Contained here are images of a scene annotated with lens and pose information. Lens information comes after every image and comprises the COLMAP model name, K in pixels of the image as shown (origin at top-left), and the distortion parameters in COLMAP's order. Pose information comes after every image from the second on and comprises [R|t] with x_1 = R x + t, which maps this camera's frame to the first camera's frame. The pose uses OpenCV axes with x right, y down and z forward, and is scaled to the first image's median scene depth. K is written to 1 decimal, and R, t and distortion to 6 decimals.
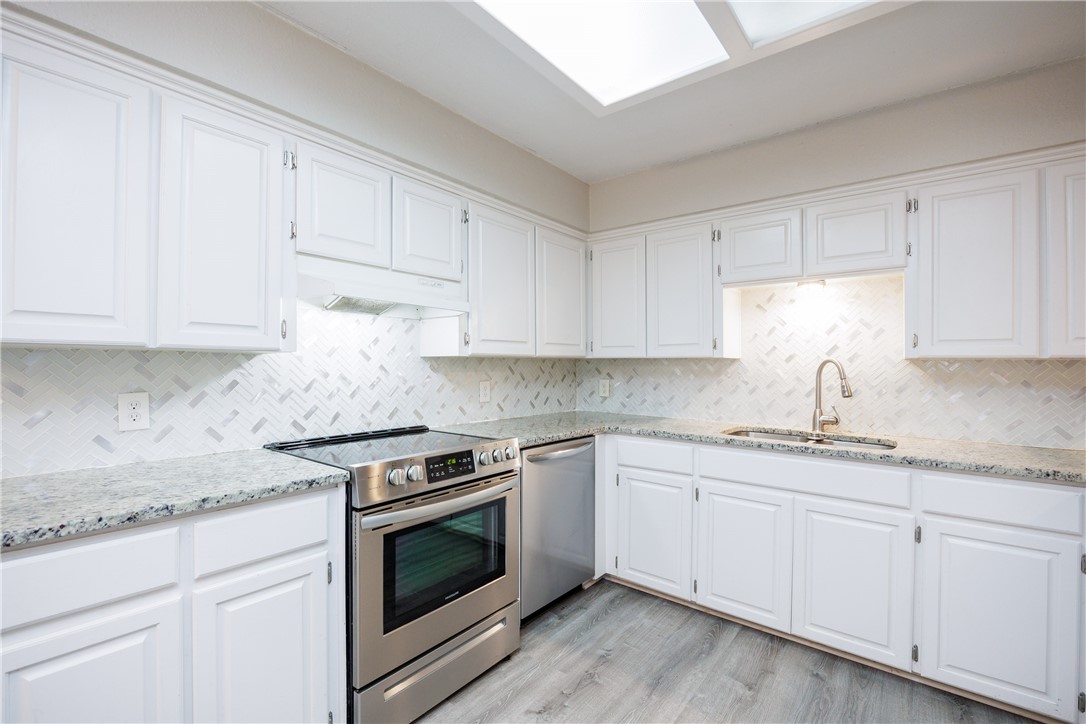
lens RADIAL K [[475.6, 0, 543.0], [0, 475.6, 362.0], [0, 0, 1]] dist [-0.016786, 0.000133]
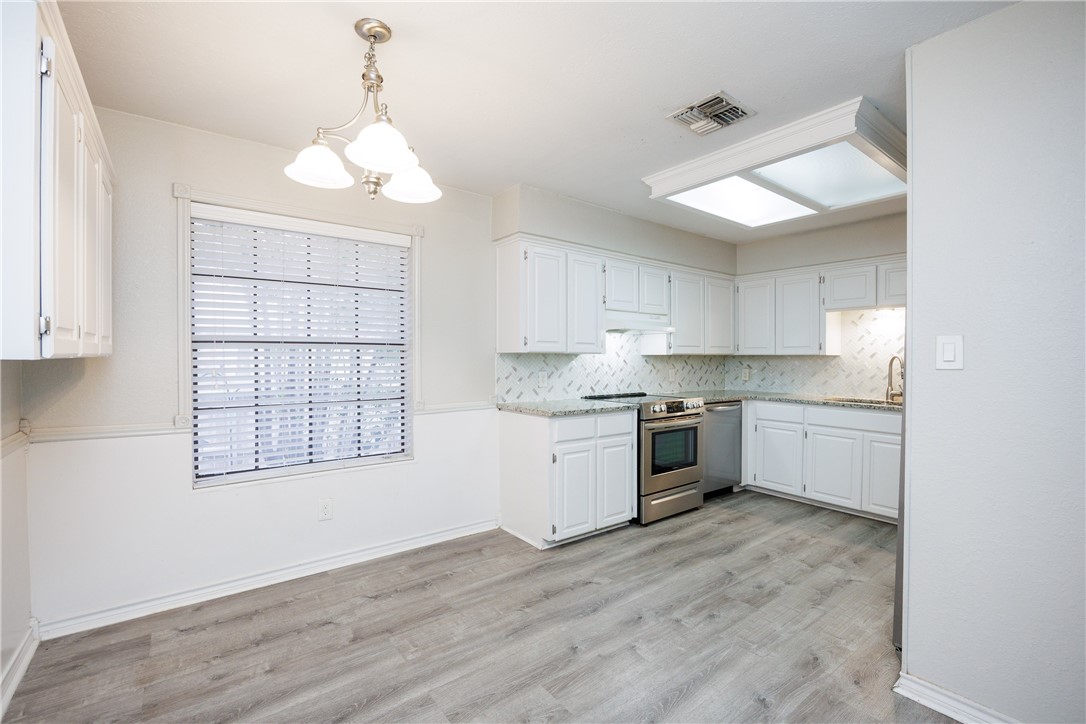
lens RADIAL K [[475.6, 0, 543.0], [0, 475.6, 362.0], [0, 0, 1]] dist [-0.016786, 0.000133]
pose [[0.969700, 0.001671, -0.244291, -0.191155], [0.002056, 0.999885, 0.015002, -0.013400], [0.244288, -0.015050, 0.969586, -0.936778]]
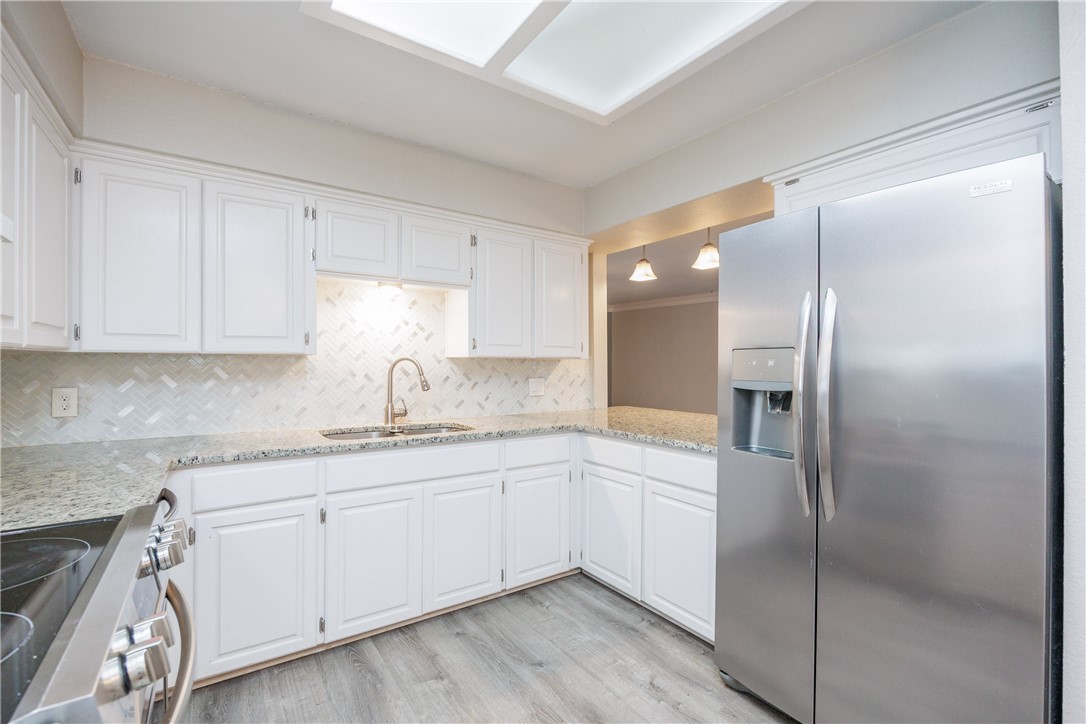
lens RADIAL K [[472.8, 0, 543.2], [0, 472.8, 359.3], [0, 0, 1]] dist [-0.018624, 0.000018]
pose [[0.283641, 0.003535, 0.958924, -0.385898], [-0.005732, 0.999982, -0.001991, -0.001473], [-0.958913, -0.004932, 0.283657, 0.402307]]
